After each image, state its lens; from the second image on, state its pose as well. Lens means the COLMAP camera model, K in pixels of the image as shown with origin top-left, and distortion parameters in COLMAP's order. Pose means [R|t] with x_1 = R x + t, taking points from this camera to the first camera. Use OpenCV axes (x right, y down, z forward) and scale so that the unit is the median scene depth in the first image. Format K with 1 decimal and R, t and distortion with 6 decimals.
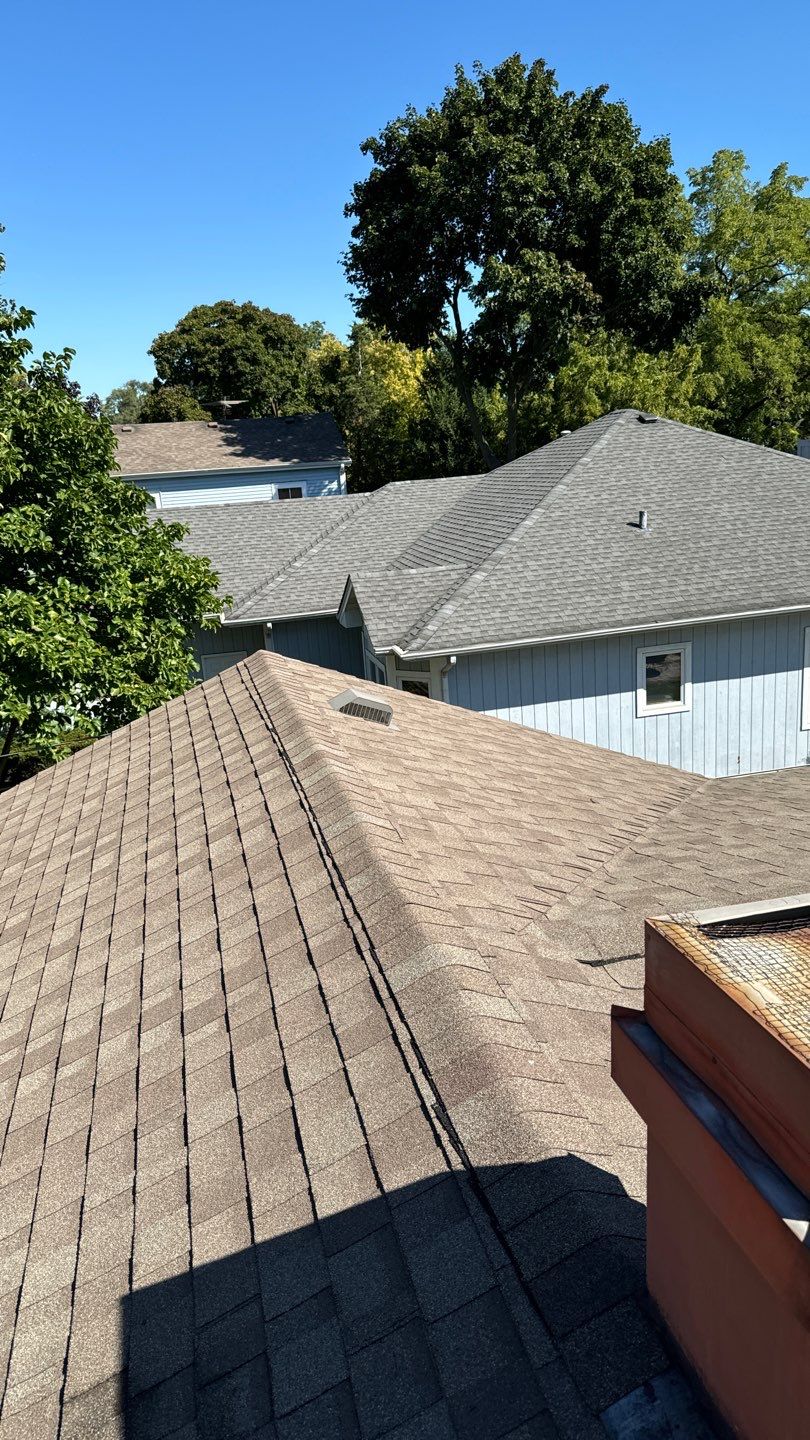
lens RADIAL K [[1000.4, 0, 410.6], [0, 1000.4, 756.9], [0, 0, 1]] dist [-0.004662, -0.002737]
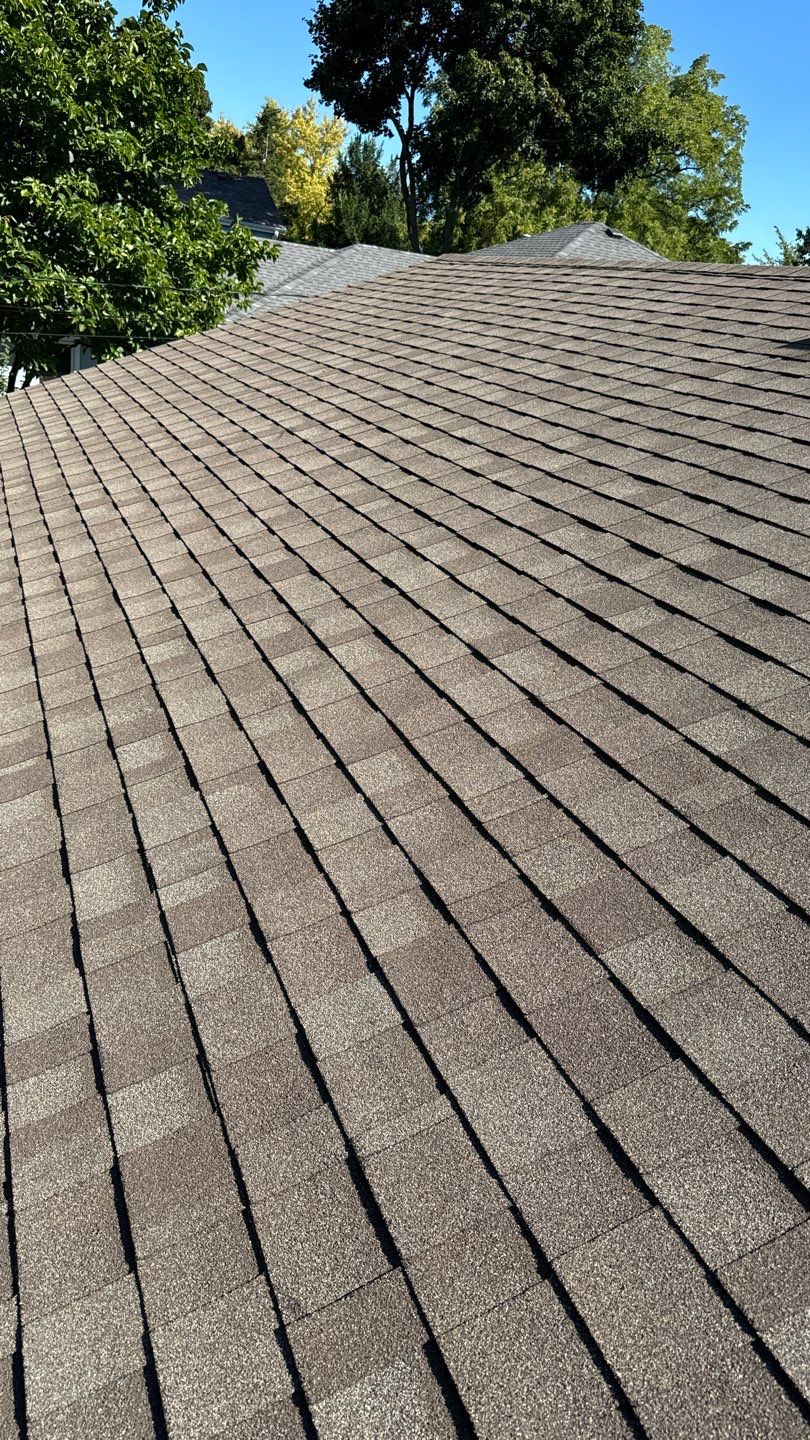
lens RADIAL K [[1016.6, 0, 405.0], [0, 1016.6, 720.0], [0, 0, 1]] dist [-0.003031, -0.004798]
pose [[0.968581, 0.136963, 0.207586, -0.097705], [-0.155870, 0.984727, 0.077566, 0.091414], [-0.193792, -0.107486, 0.975137, -0.056404]]
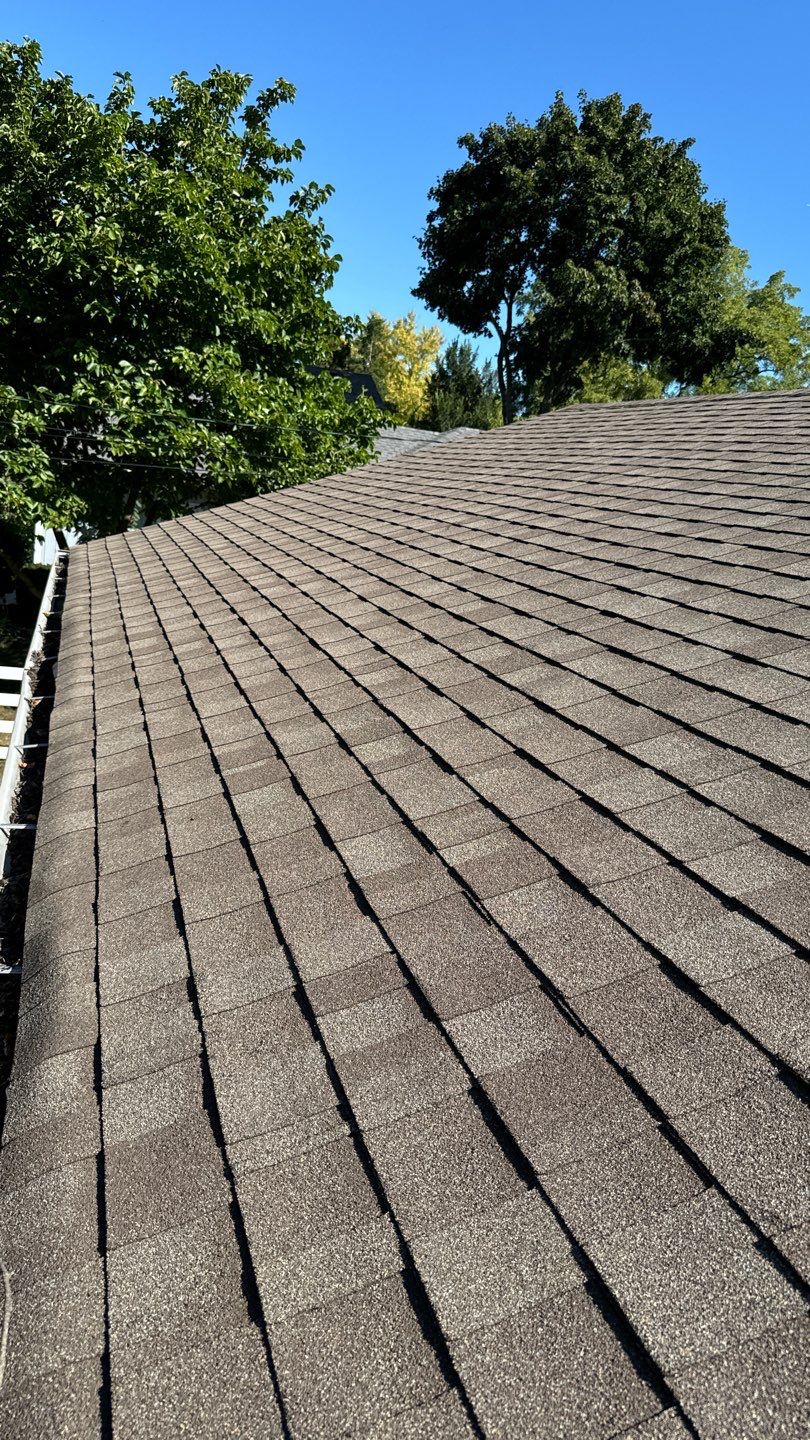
lens RADIAL K [[1005.1, 0, 397.2], [0, 1005.1, 737.7], [0, 0, 1]] dist [0.001115, -0.007135]
pose [[0.975522, 0.193751, 0.104004, -0.108593], [-0.188172, 0.980233, -0.061109, 0.108473], [-0.113788, 0.040043, 0.992698, -0.048611]]
